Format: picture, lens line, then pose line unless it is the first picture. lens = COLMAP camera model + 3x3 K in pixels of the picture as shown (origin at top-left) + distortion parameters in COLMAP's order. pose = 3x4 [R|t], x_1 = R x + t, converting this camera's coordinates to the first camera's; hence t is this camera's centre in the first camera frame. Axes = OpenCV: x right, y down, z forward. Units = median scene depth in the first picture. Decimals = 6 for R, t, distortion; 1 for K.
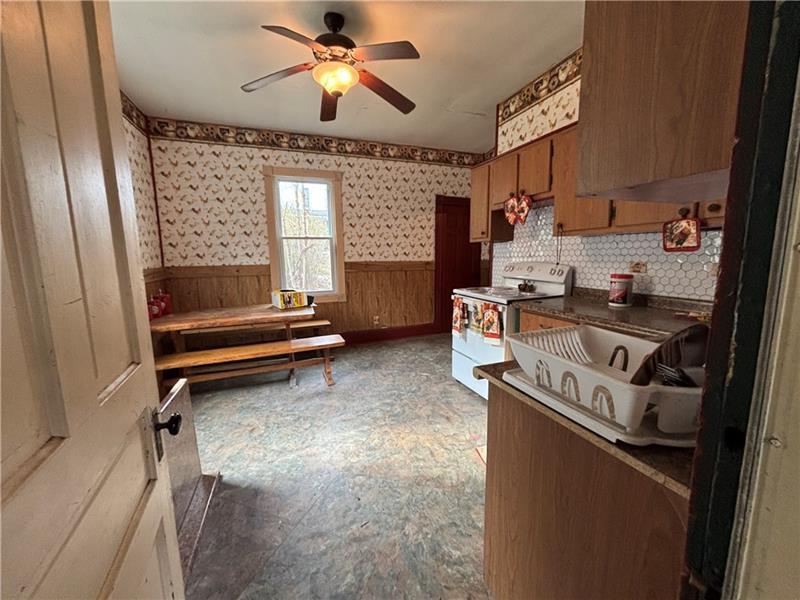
lens RADIAL K [[323.0, 0, 400.0], [0, 323.0, 300.0], [0, 0, 1]] dist [-0.001850, -0.000127]
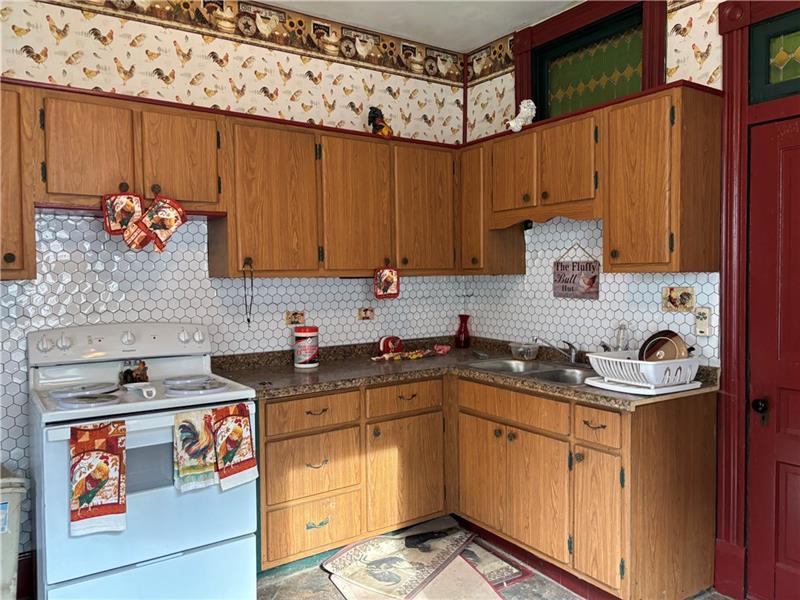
lens RADIAL K [[604.9, 0, 403.7], [0, 604.9, 297.5], [0, 0, 1]] dist [0.011331, 0.002776]
pose [[-0.232480, -0.015451, 0.972478, -0.668941], [0.153355, 0.986784, 0.052339, -0.156678], [-0.960435, 0.161303, -0.227038, 0.884314]]
